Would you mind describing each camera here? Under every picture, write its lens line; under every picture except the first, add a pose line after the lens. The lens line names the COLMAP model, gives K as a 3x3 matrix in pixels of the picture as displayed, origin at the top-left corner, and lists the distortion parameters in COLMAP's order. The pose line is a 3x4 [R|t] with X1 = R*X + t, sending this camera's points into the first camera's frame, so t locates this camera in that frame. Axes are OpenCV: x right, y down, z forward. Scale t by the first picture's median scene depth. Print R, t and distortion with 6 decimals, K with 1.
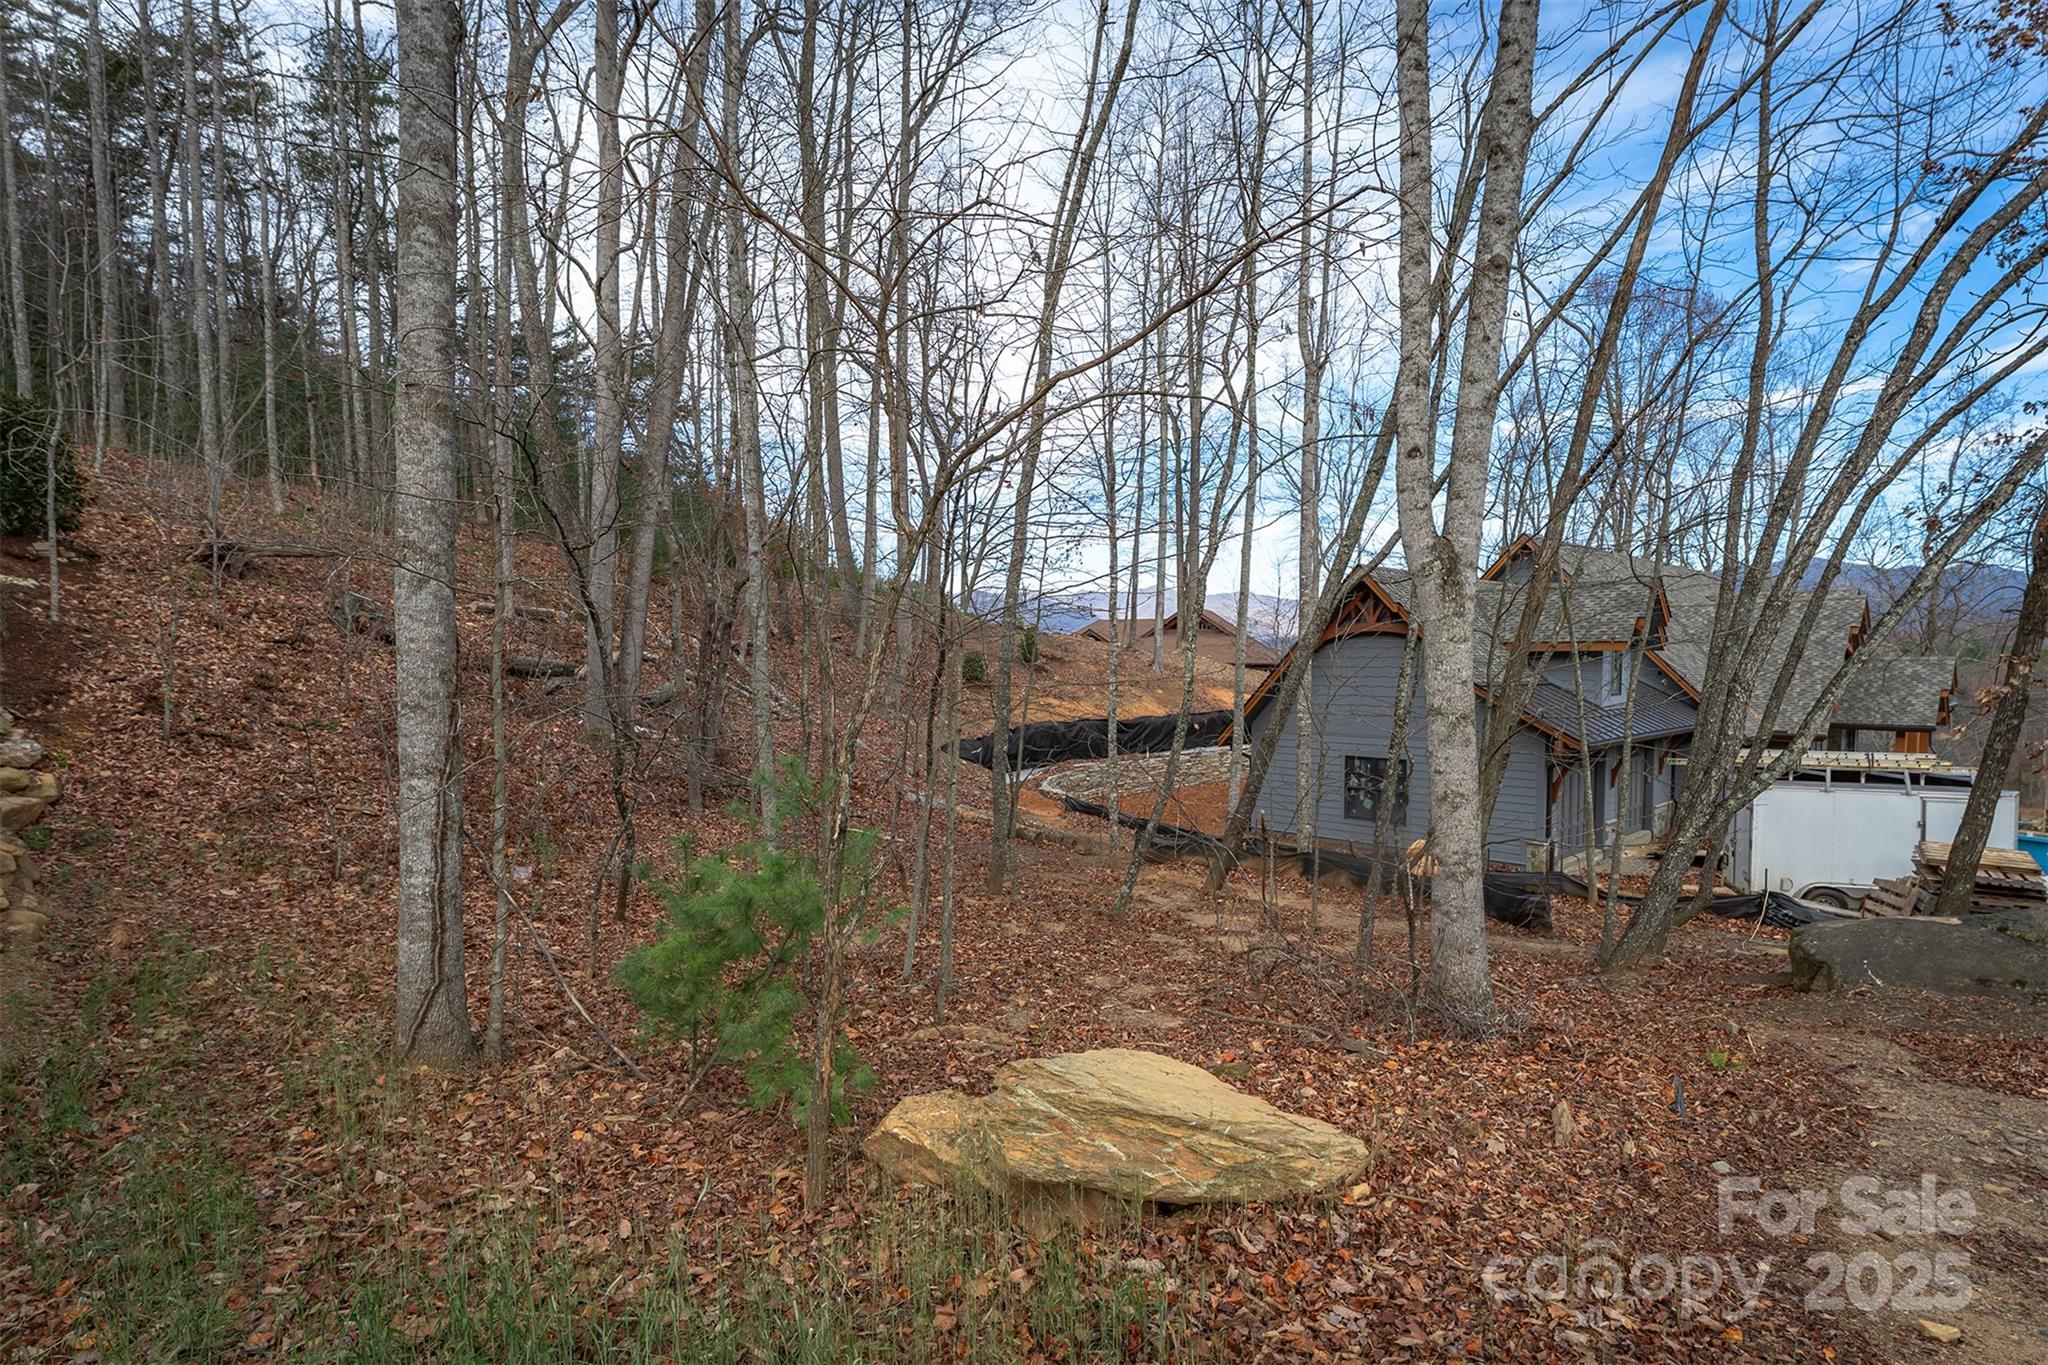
lens RADIAL K [[996.8, 0, 1021.8], [0, 996.8, 690.0], [0, 0, 1]] dist [-0.001467, 0.000709]
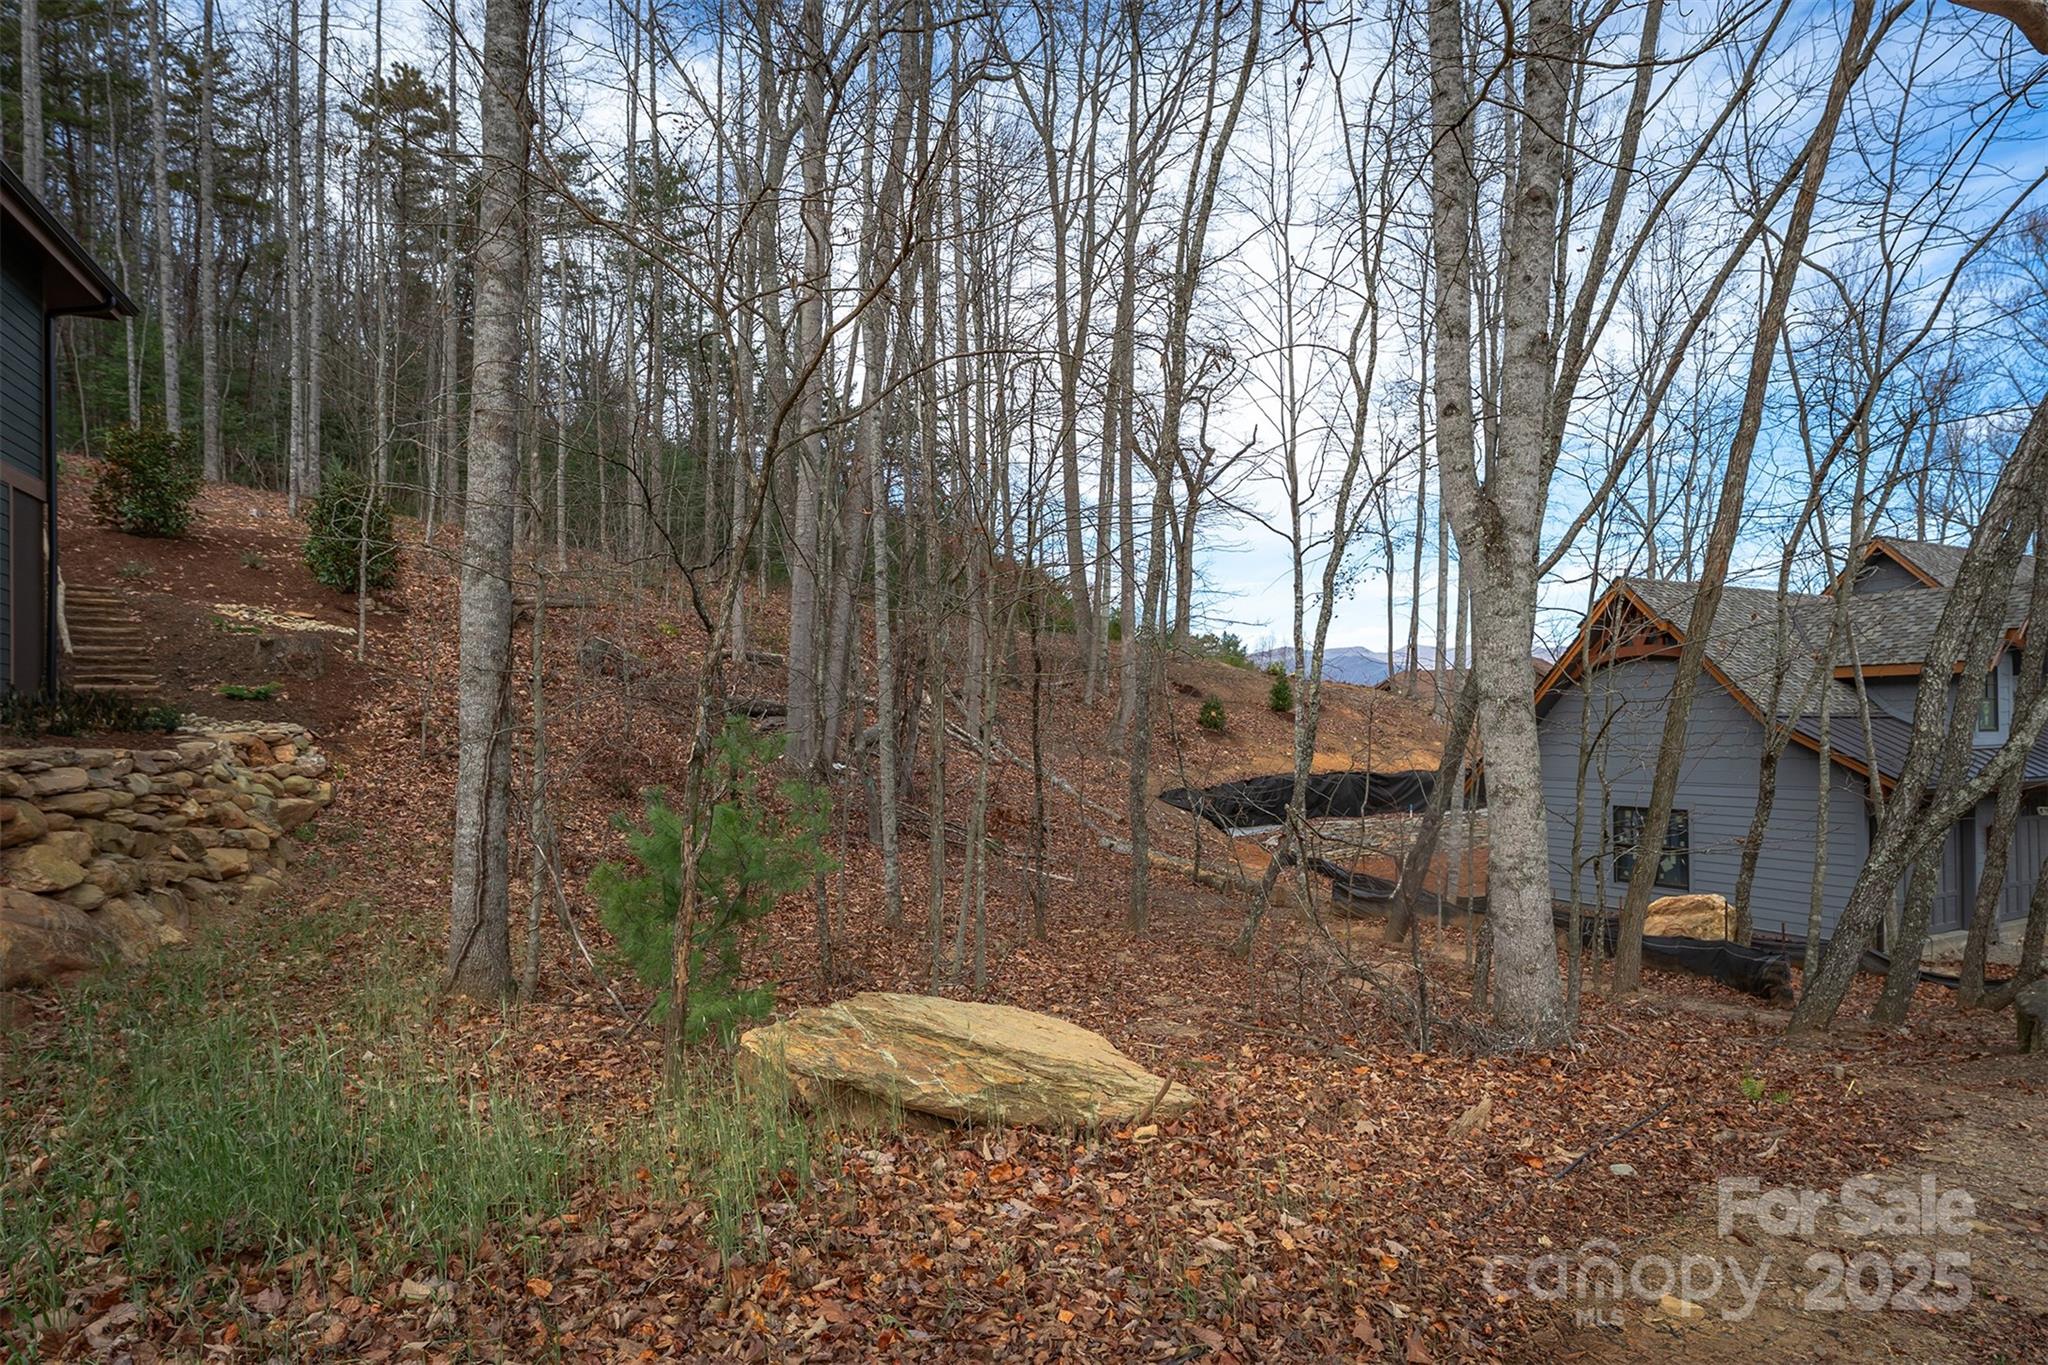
lens RADIAL K [[1088.3, 0, 1029.0], [0, 1088.3, 680.5], [0, 0, 1]] dist [0.003004, 0.000424]
pose [[0.963347, -0.011630, -0.268007, 0.286169], [-0.006953, 0.997642, -0.068285, 0.077661], [0.268169, 0.067646, 0.960994, -0.040005]]
